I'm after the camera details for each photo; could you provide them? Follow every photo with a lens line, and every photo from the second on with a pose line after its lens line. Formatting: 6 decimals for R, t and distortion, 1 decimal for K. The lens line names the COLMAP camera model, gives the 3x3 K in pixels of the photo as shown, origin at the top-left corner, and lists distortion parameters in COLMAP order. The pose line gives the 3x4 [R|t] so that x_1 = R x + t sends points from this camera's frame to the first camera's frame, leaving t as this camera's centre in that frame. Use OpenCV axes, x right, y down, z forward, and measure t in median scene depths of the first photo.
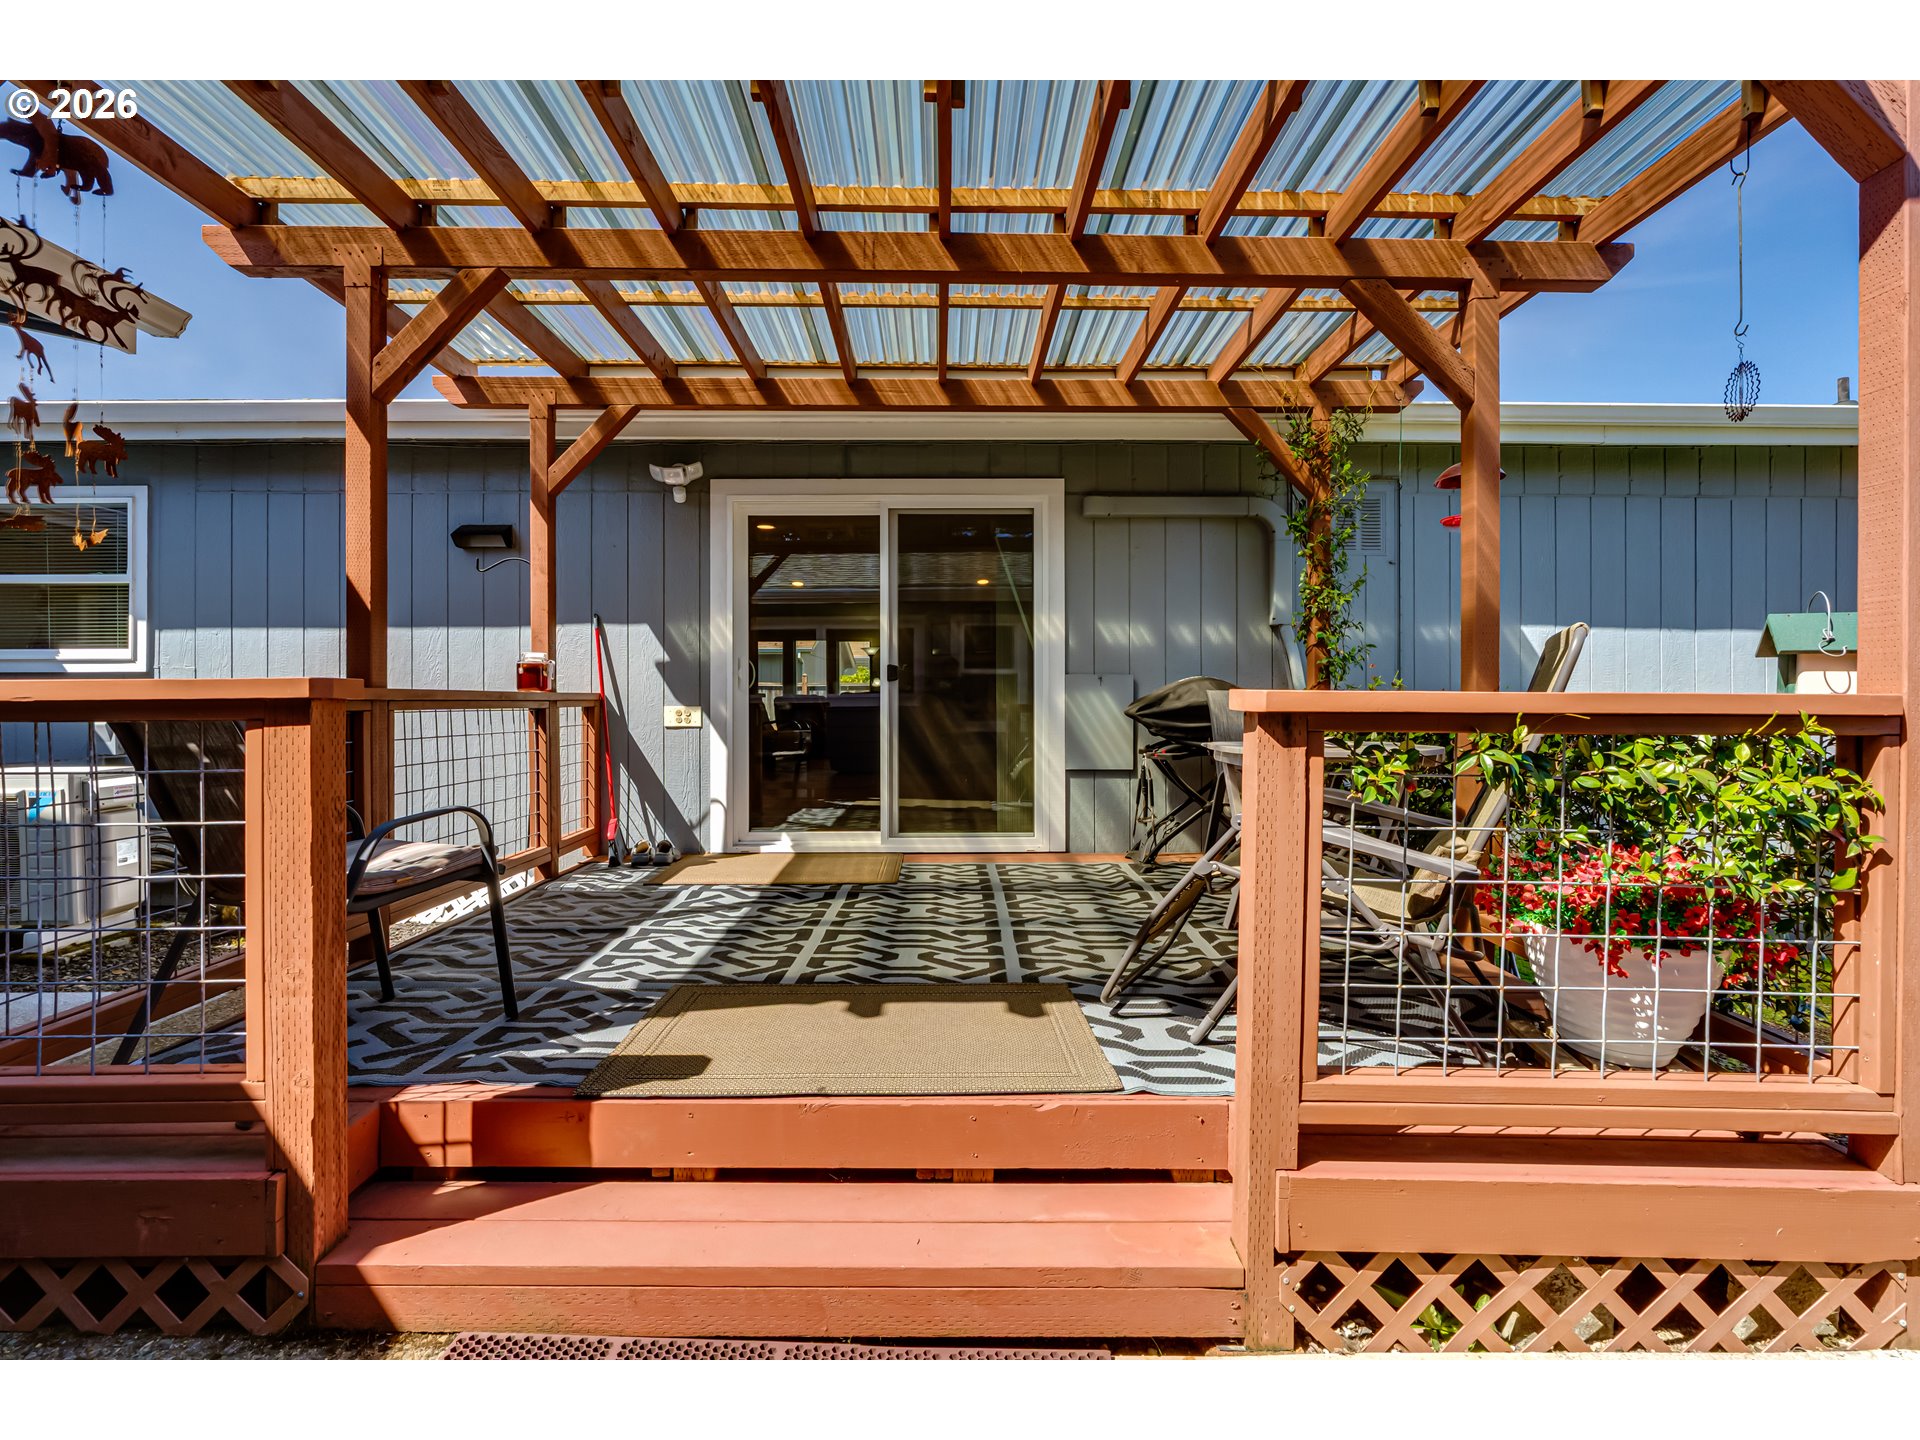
lens RADIAL K [[867.6, 0, 964.0], [0, 867.6, 702.8], [0, 0, 1]] dist [0.002023, 0.001164]
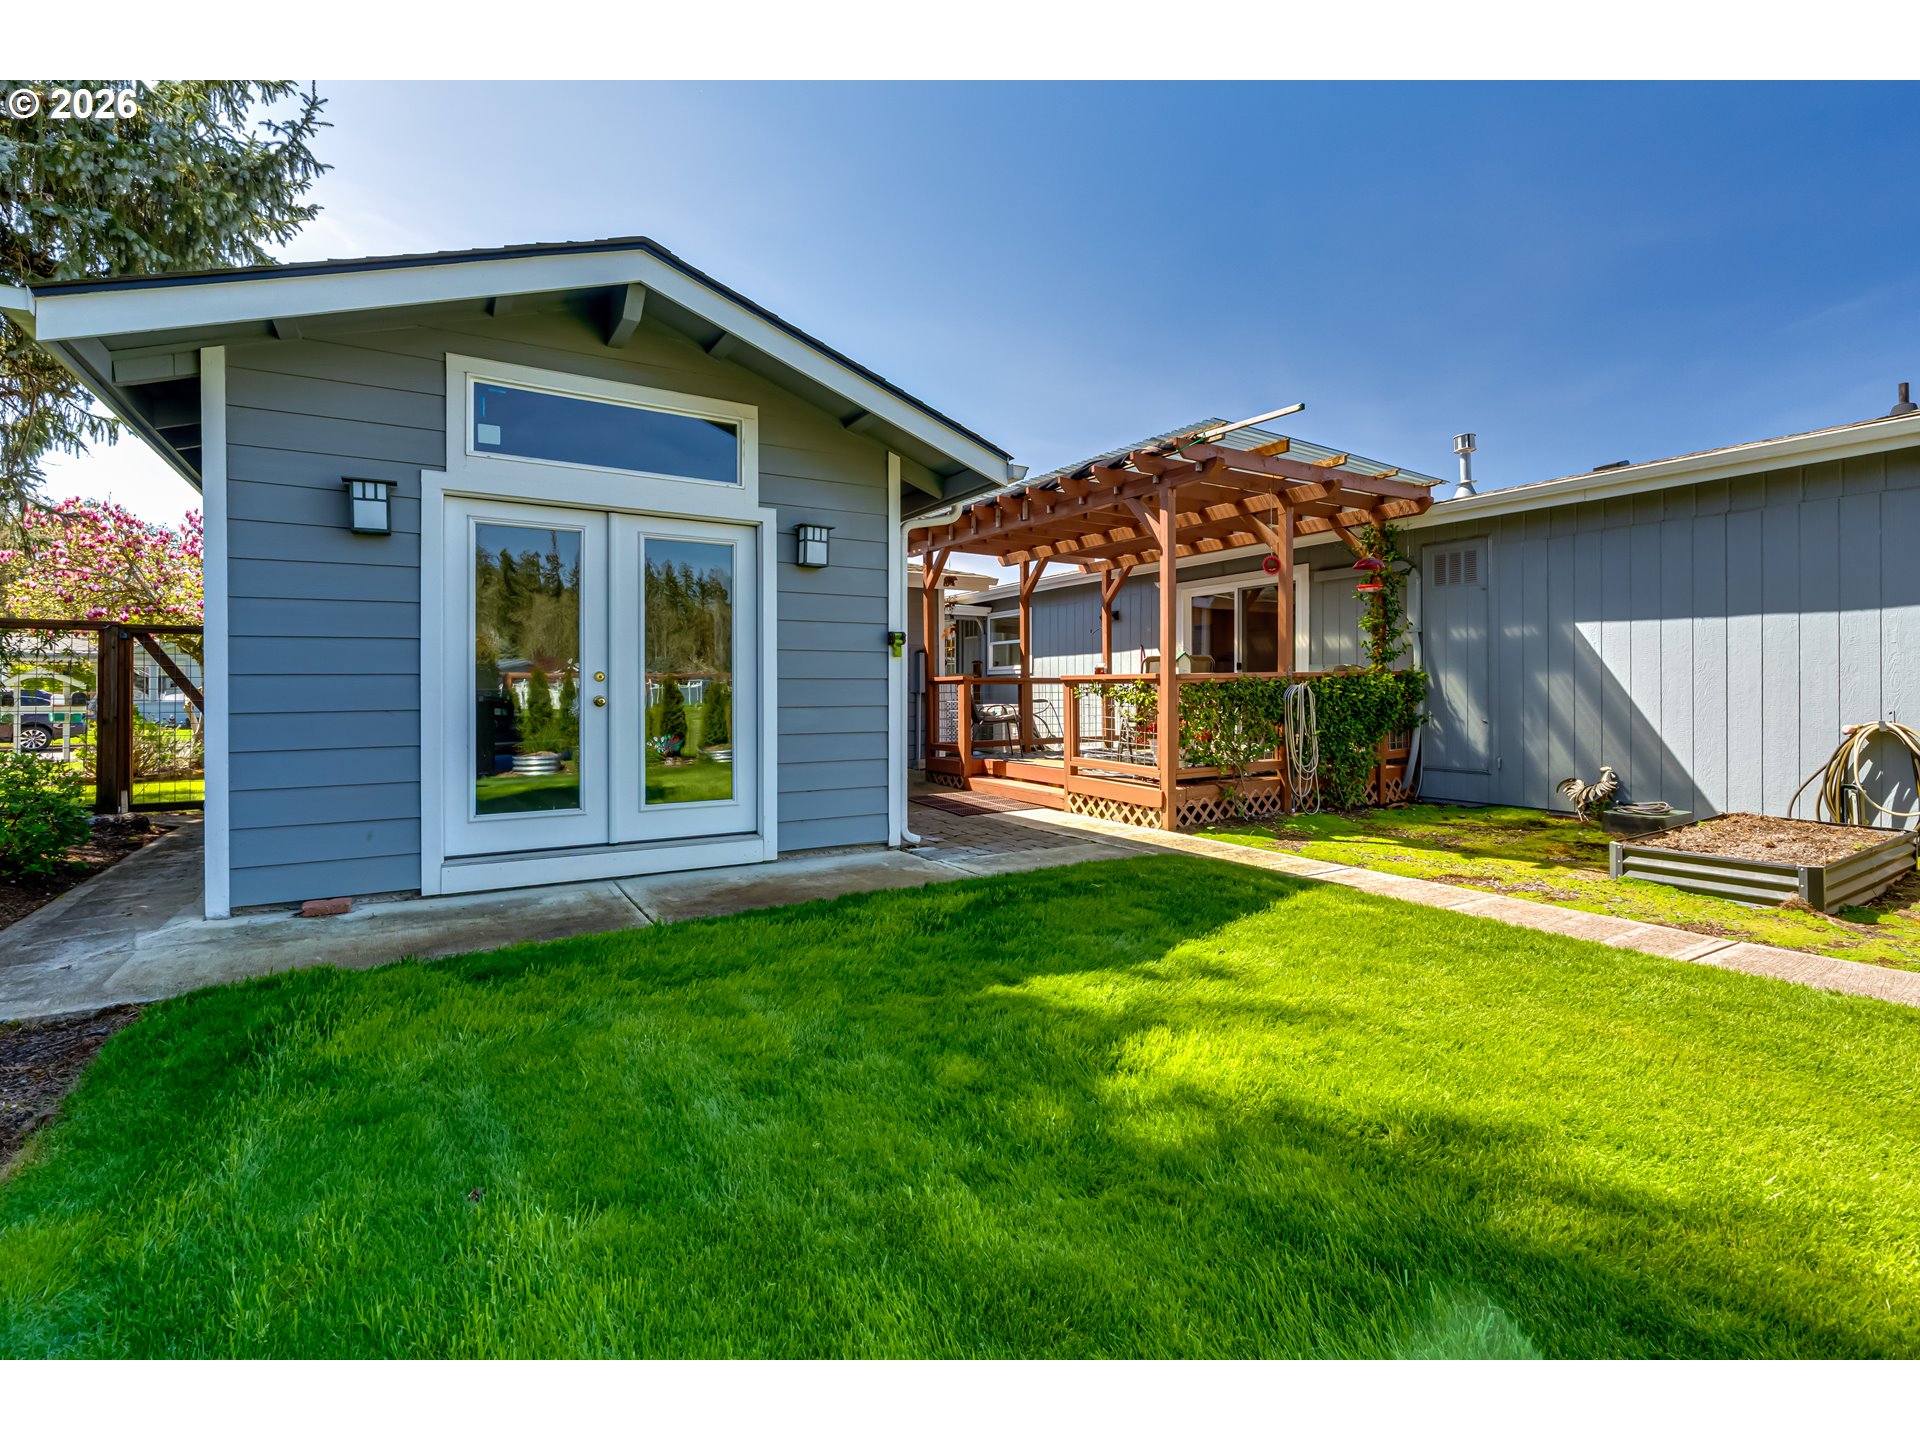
lens RADIAL K [[867.6, 0, 984.1], [0, 867.6, 683.1], [0, 0, 1]] dist [0.002023, 0.001164]
pose [[0.533529, -0.011392, -0.845705, 1.550120], [-0.000093, 0.999908, -0.013528, 0.038269], [0.845782, 0.007296, 0.533479, -0.720660]]
